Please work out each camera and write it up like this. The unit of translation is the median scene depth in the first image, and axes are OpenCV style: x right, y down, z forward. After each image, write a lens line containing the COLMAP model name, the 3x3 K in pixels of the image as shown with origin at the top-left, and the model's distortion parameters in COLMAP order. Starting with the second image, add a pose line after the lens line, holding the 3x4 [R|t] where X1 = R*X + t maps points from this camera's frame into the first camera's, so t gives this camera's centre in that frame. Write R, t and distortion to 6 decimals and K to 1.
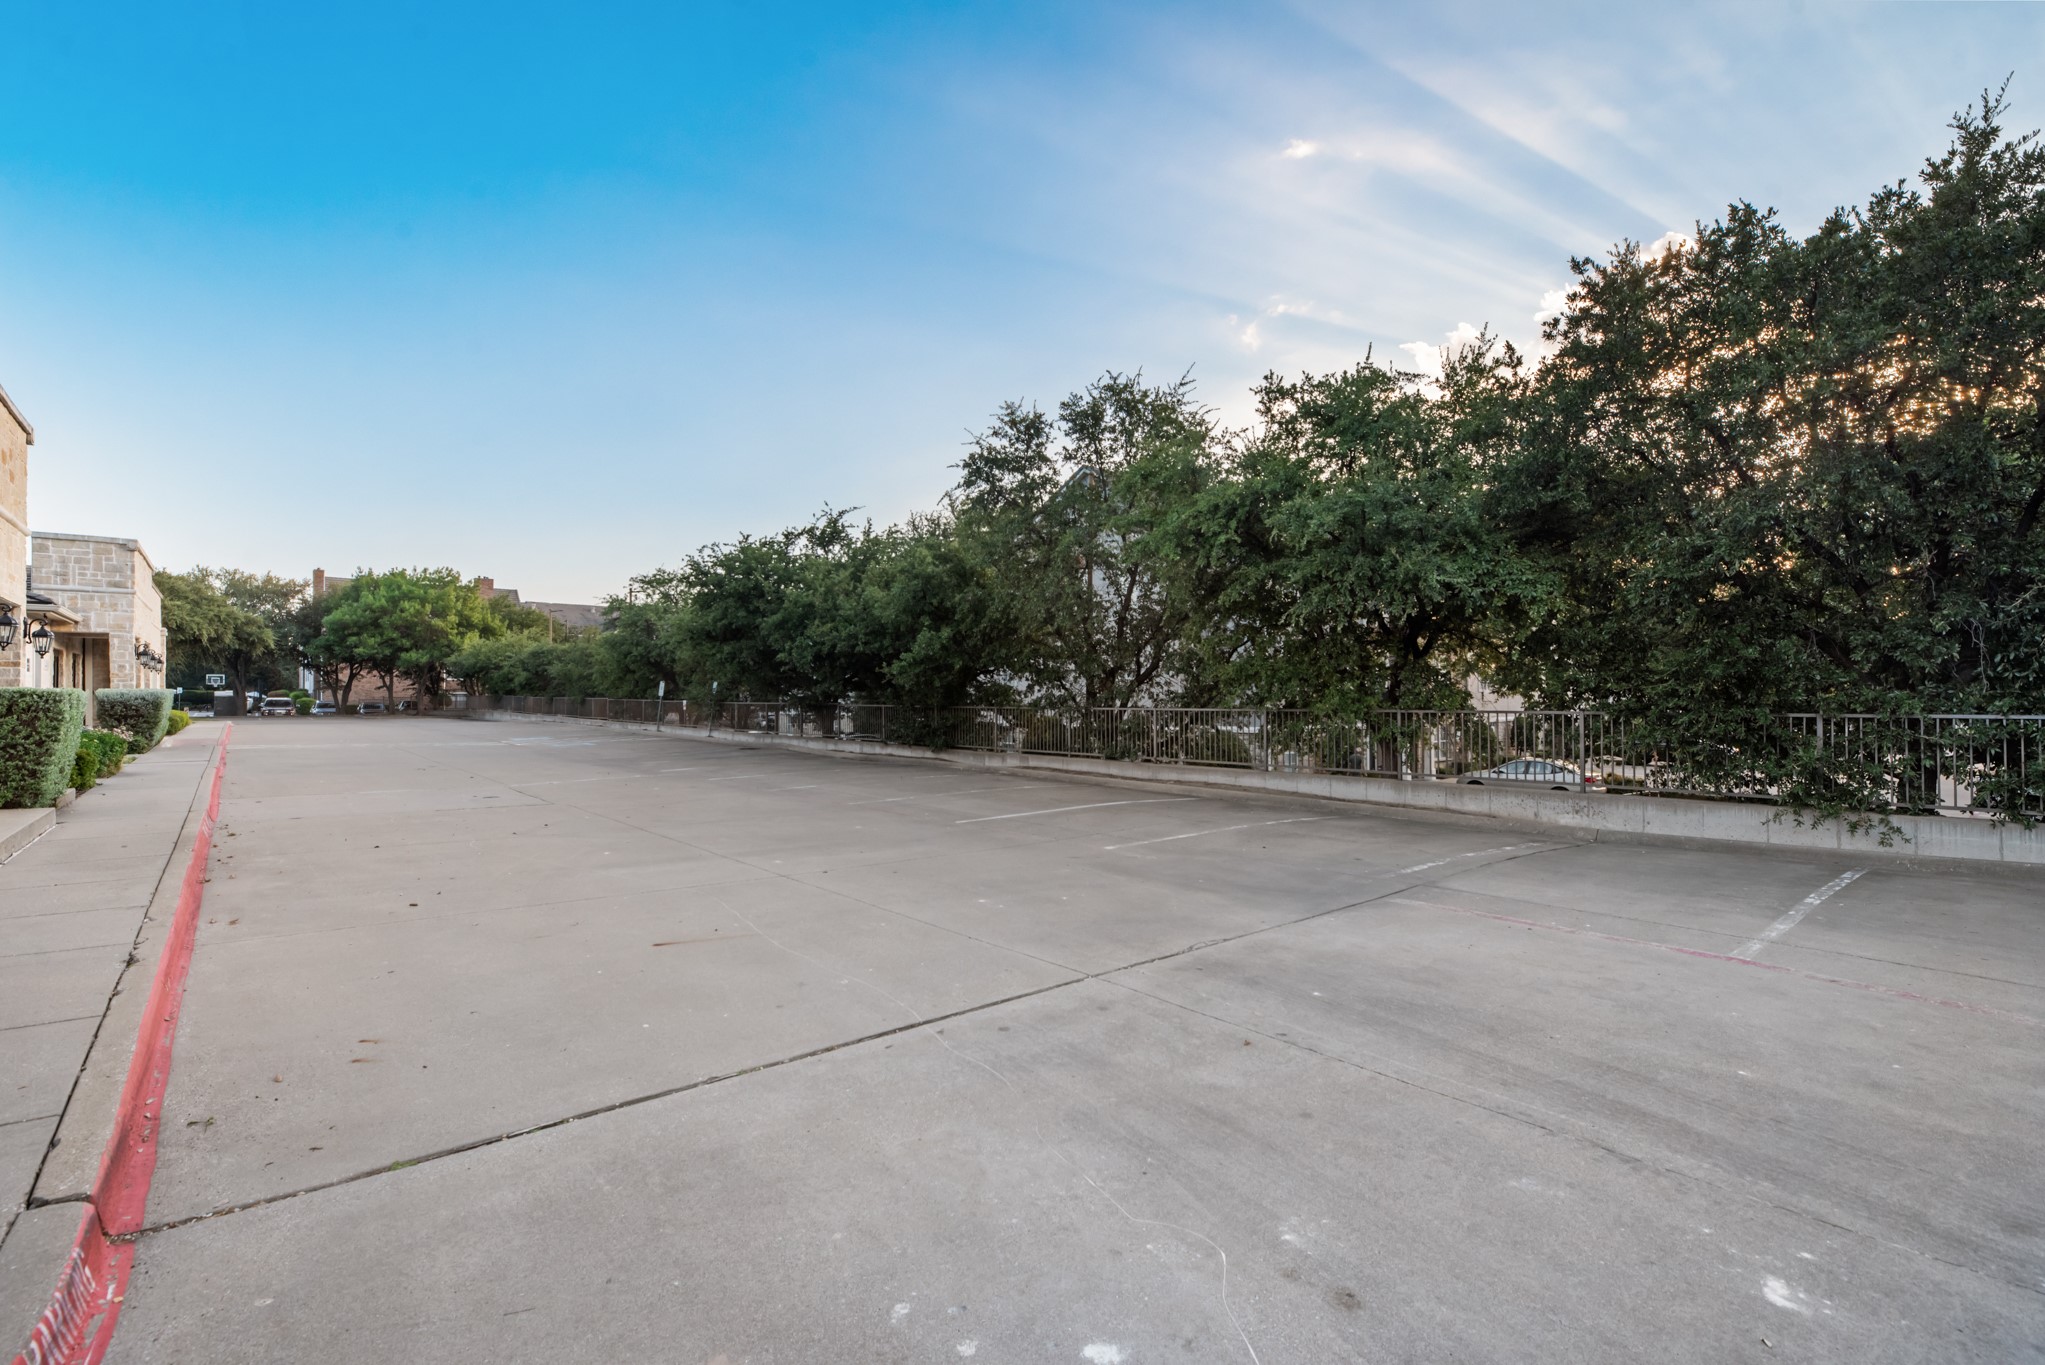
lens RADIAL K [[916.3, 0, 1048.3], [0, 916.3, 714.7], [0, 0, 1]] dist [0.002116, -0.001721]
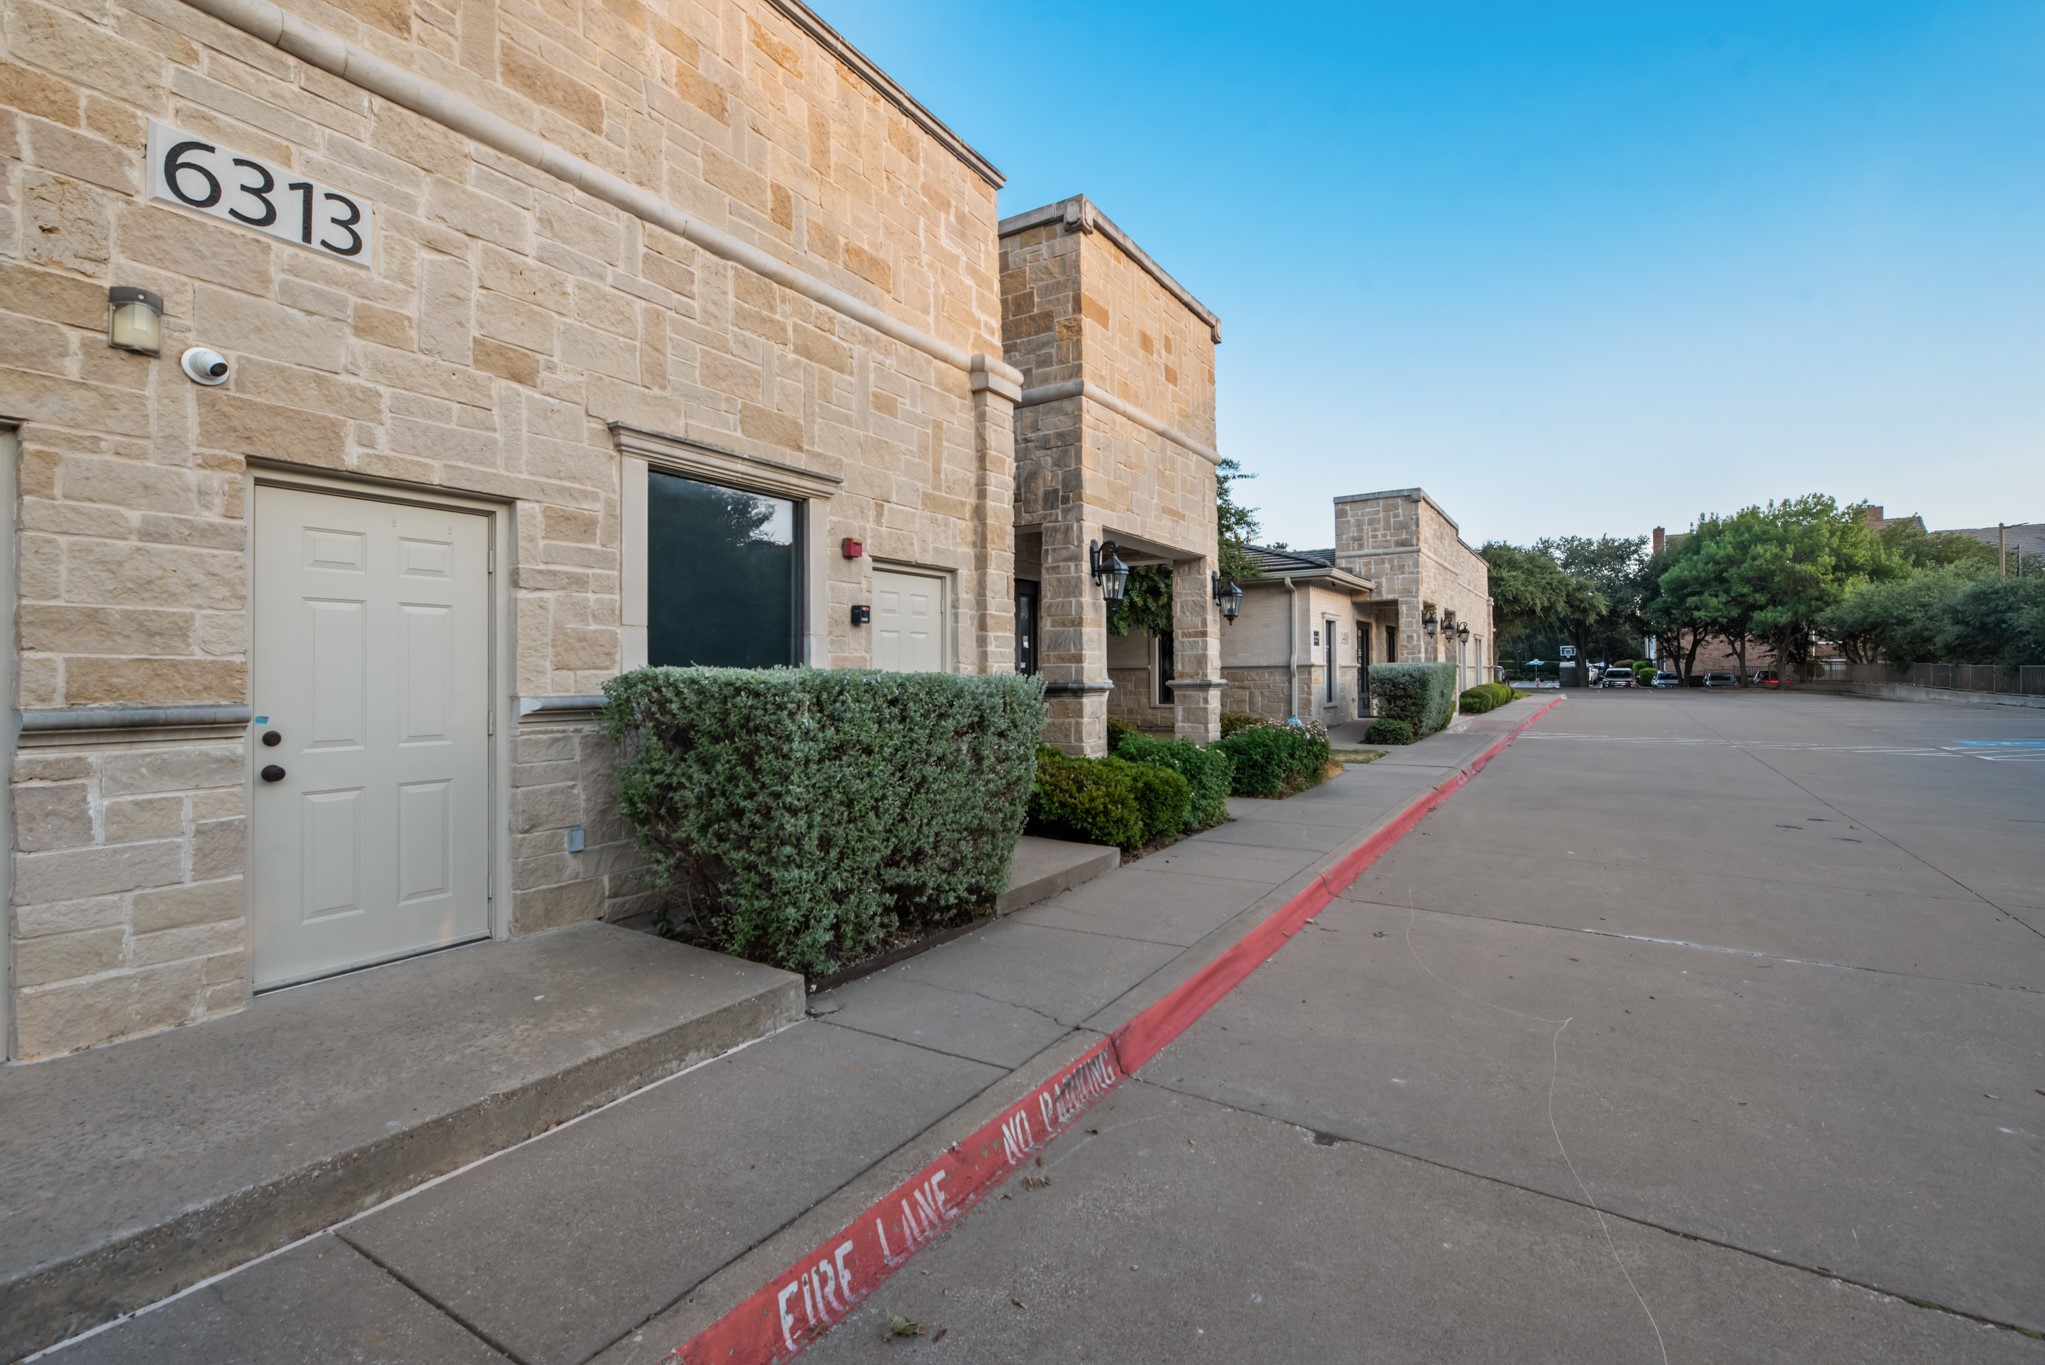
lens RADIAL K [[916.3, 0, 1012.2], [0, 916.3, 644.8], [0, 0, 1]] dist [0.002116, -0.001721]
pose [[0.269312, -0.031778, -0.962529, -0.115275], [-0.008264, 0.999342, -0.035305, -0.004735], [0.963018, 0.017463, 0.268872, 0.168167]]
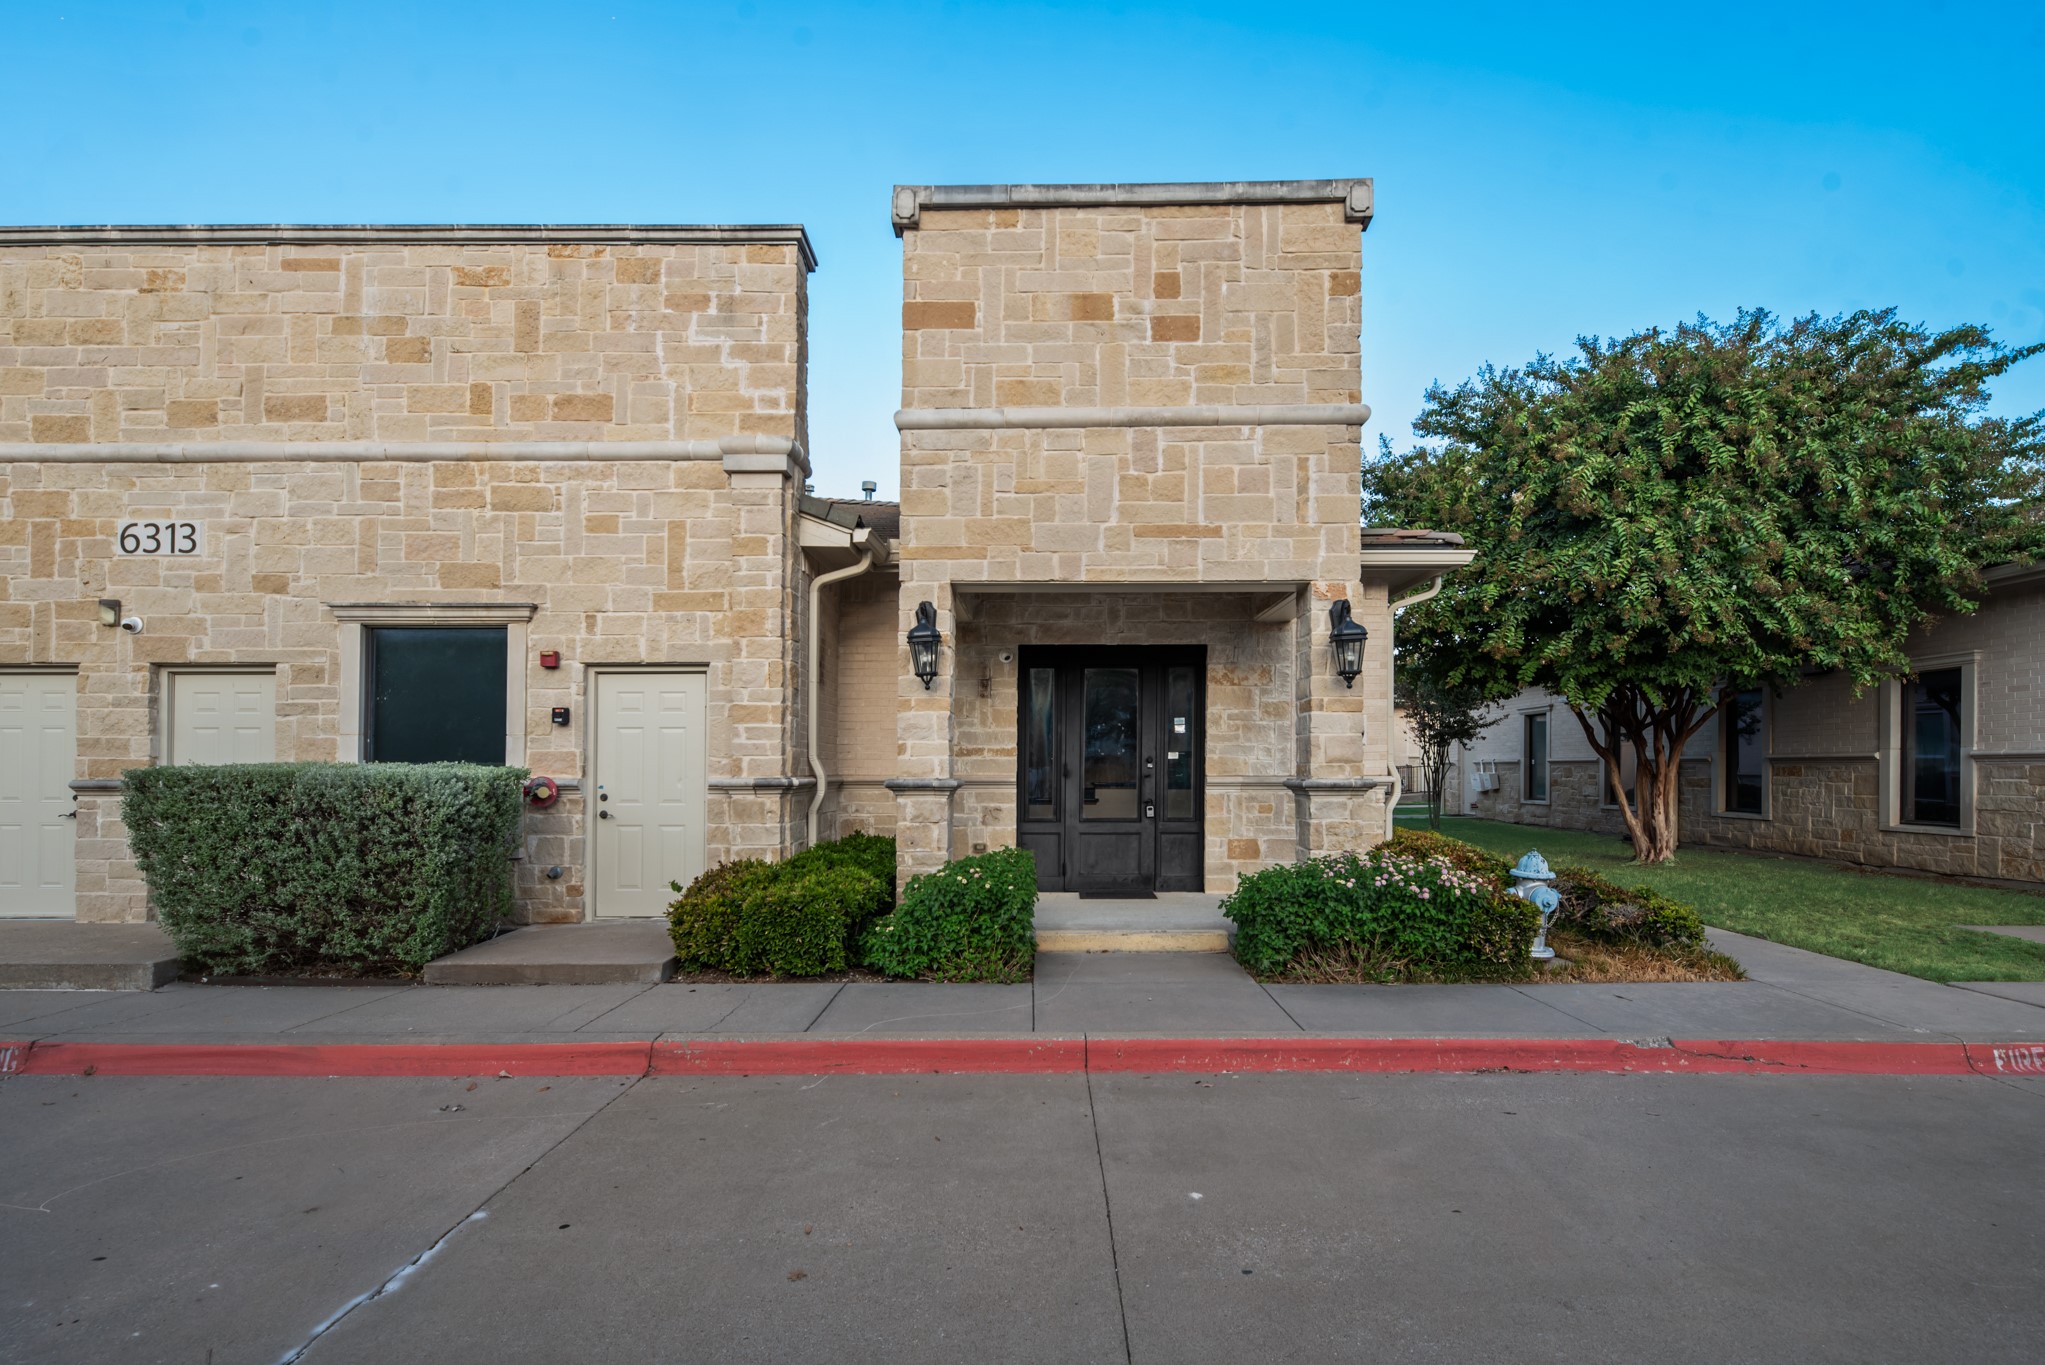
lens RADIAL K [[970.0, 0, 1011.9], [0, 970.0, 739.3], [0, 0, 1]] dist [0.002315, -0.001357]
pose [[-0.681846, -0.017134, -0.731295, -0.171138], [-0.010248, 0.999851, -0.013872, -0.007664], [0.731424, -0.001965, -0.681920, 0.320151]]
